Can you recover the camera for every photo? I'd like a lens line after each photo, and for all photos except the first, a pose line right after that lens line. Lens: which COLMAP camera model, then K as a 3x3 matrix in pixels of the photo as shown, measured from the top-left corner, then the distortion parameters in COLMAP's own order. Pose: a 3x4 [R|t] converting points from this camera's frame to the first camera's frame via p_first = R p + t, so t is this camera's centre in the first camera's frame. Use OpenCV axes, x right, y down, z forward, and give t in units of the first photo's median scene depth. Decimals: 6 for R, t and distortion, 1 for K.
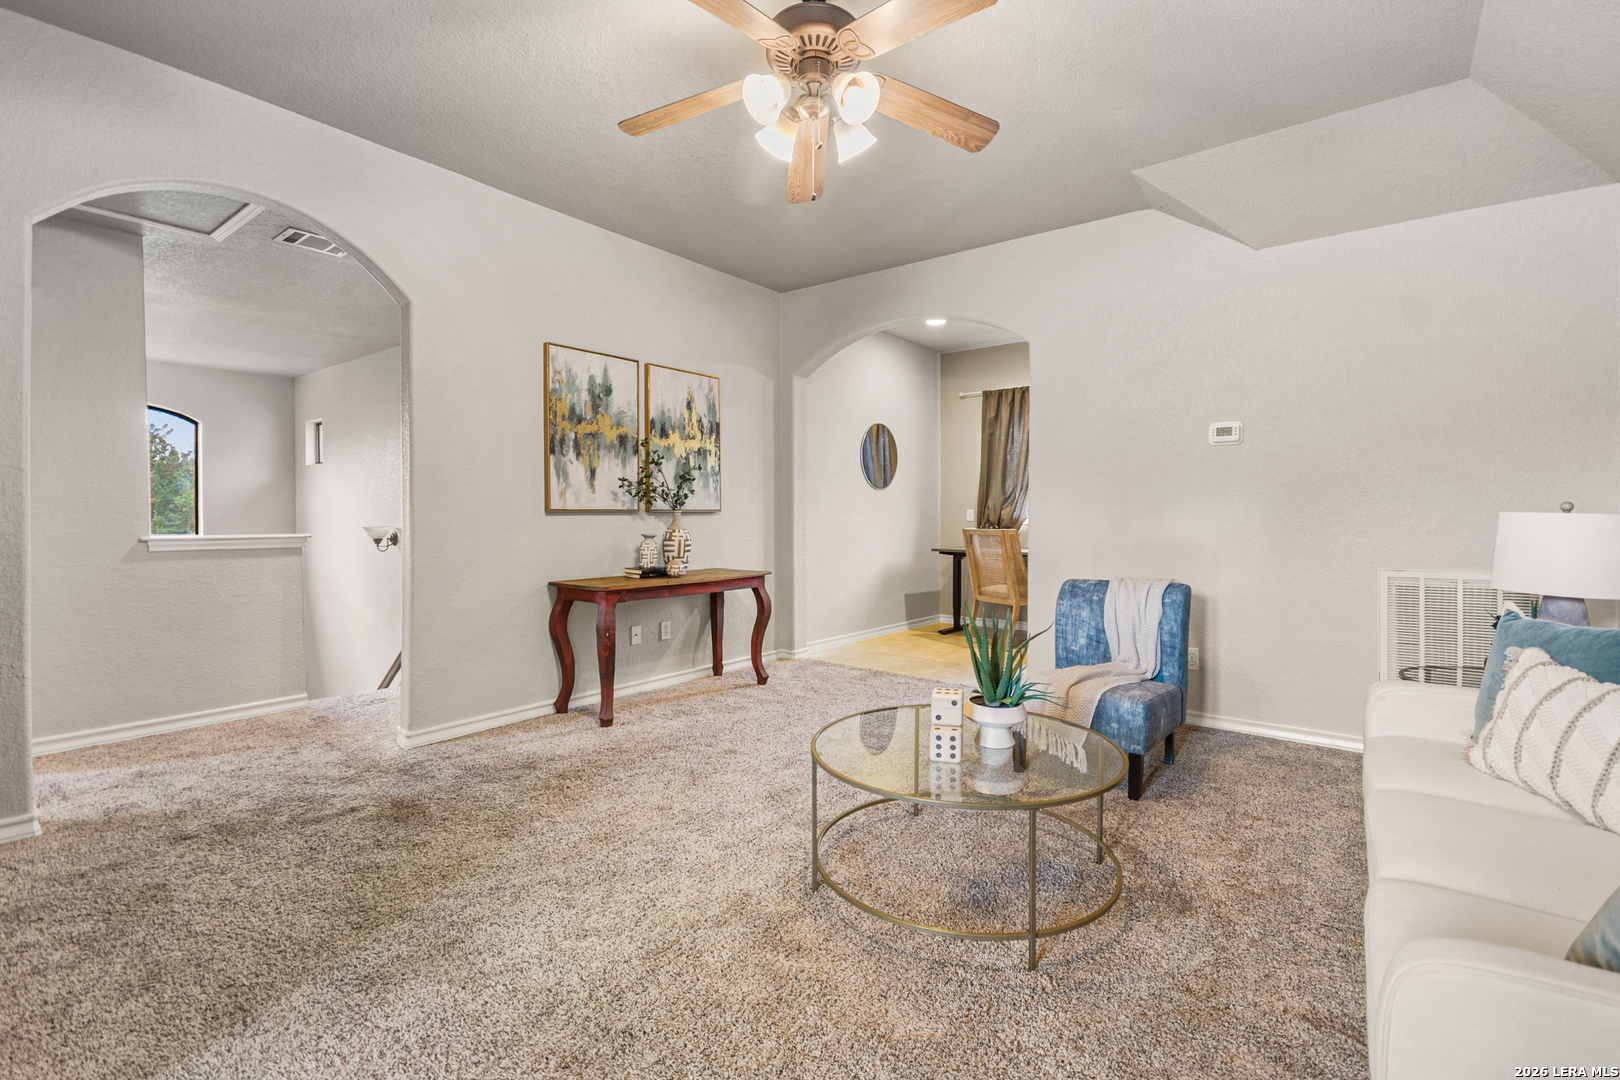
lens RADIAL K [[725.0, 0, 814.5], [0, 725.0, 528.2], [0, 0, 1]] dist [0.009183, -0.006166]
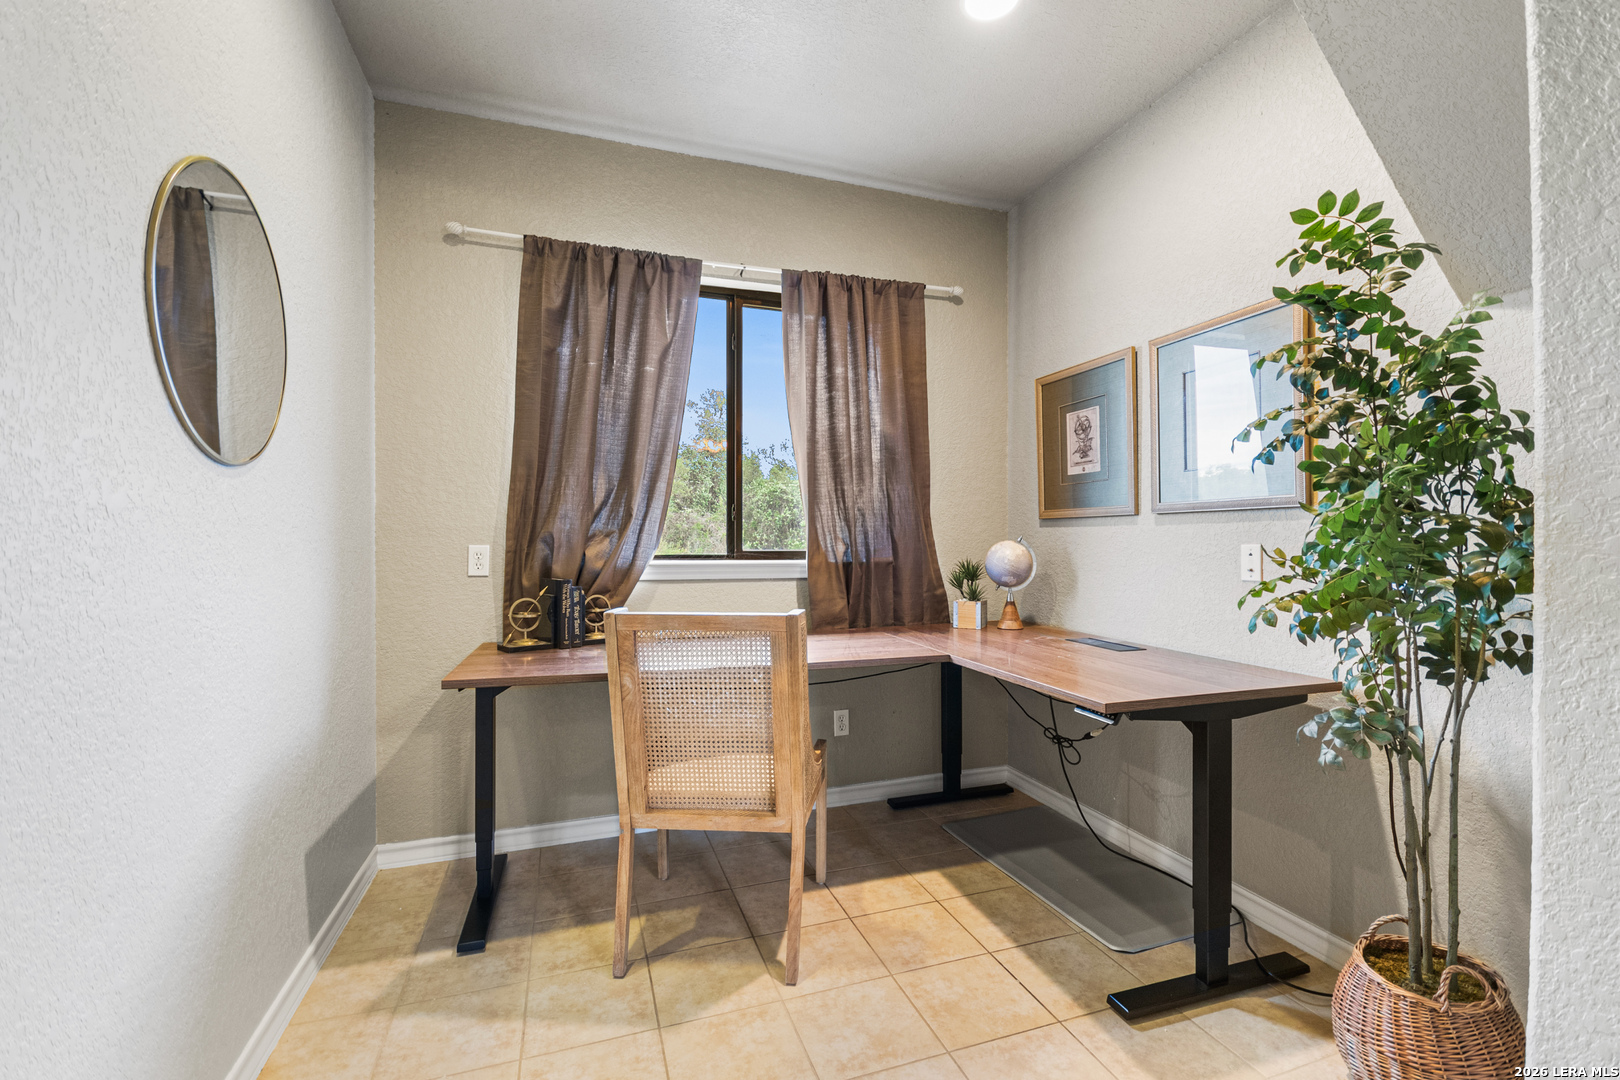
lens RADIAL K [[725.0, 0, 826.2], [0, 725.0, 540.3], [0, 0, 1]] dist [0.009183, -0.006166]
pose [[0.532897, 0.000112, 0.846180, -0.006295], [0.017222, 0.999791, -0.010978, -0.024515], [-0.846005, 0.020423, 0.532784, 0.736389]]
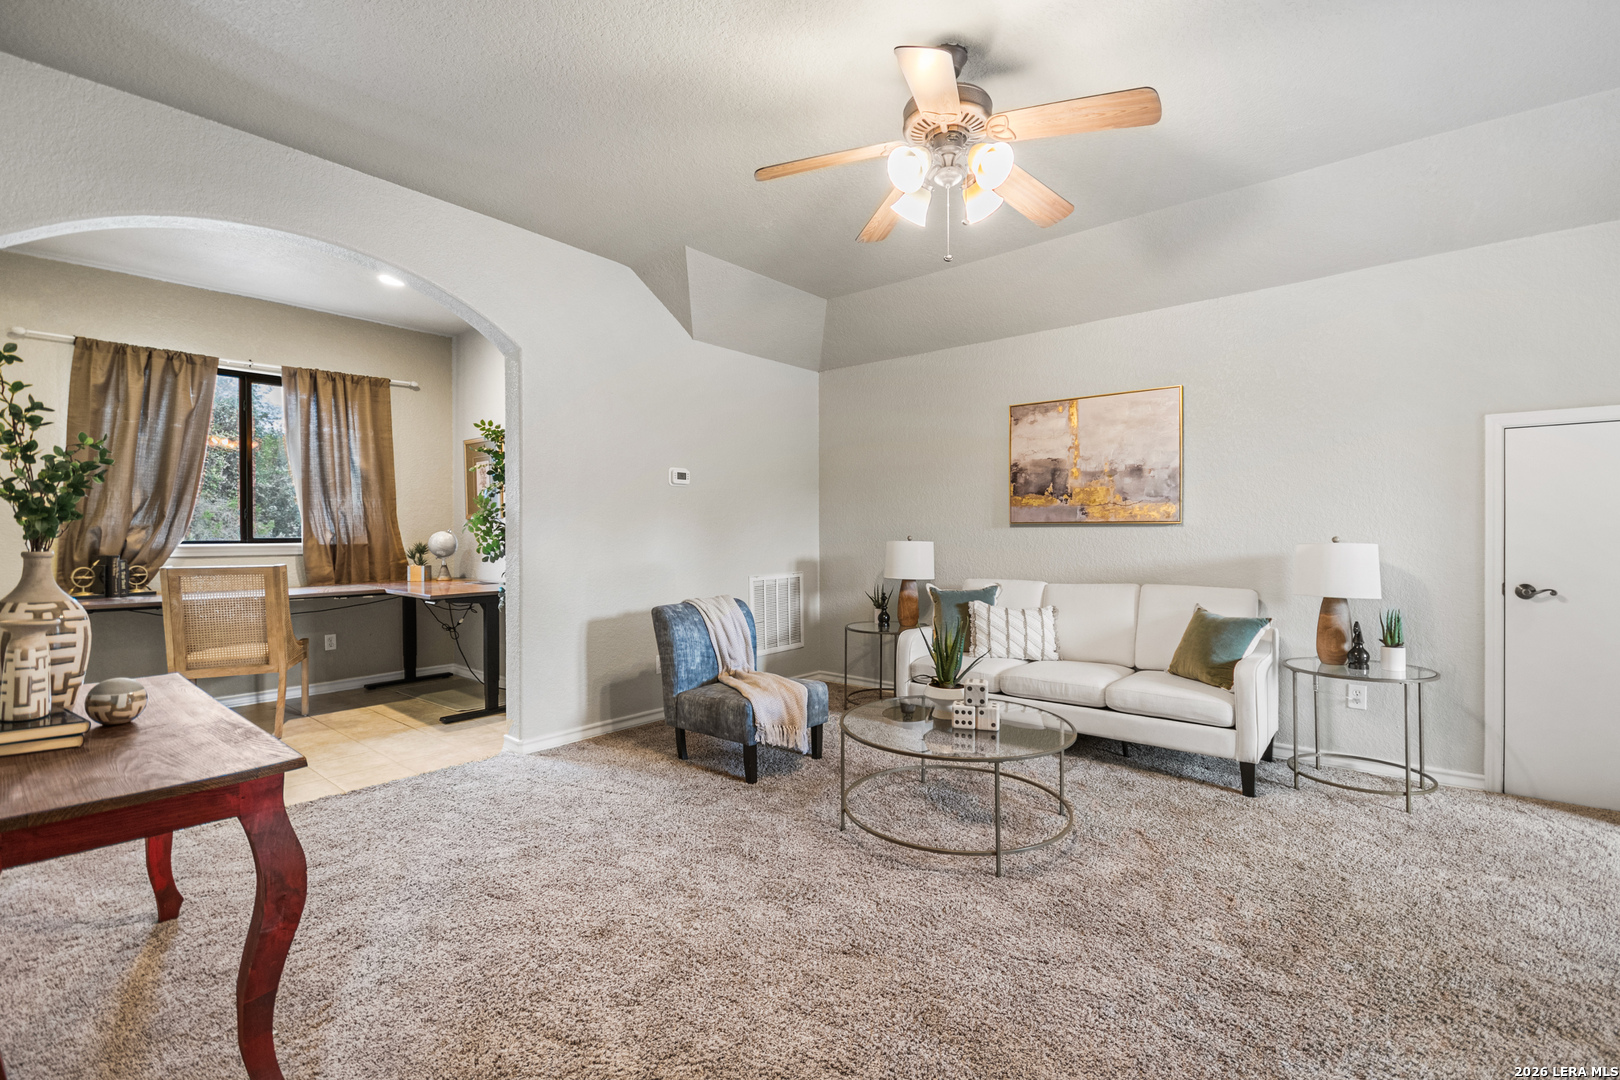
lens RADIAL K [[725.0, 0, 830.3], [0, 725.0, 537.9], [0, 0, 1]] dist [0.009183, -0.006166]
pose [[0.028845, -0.010535, 0.999528, -0.383686], [0.019969, 0.999751, 0.009961, -0.019264], [-0.999384, 0.019672, 0.029048, 0.404507]]
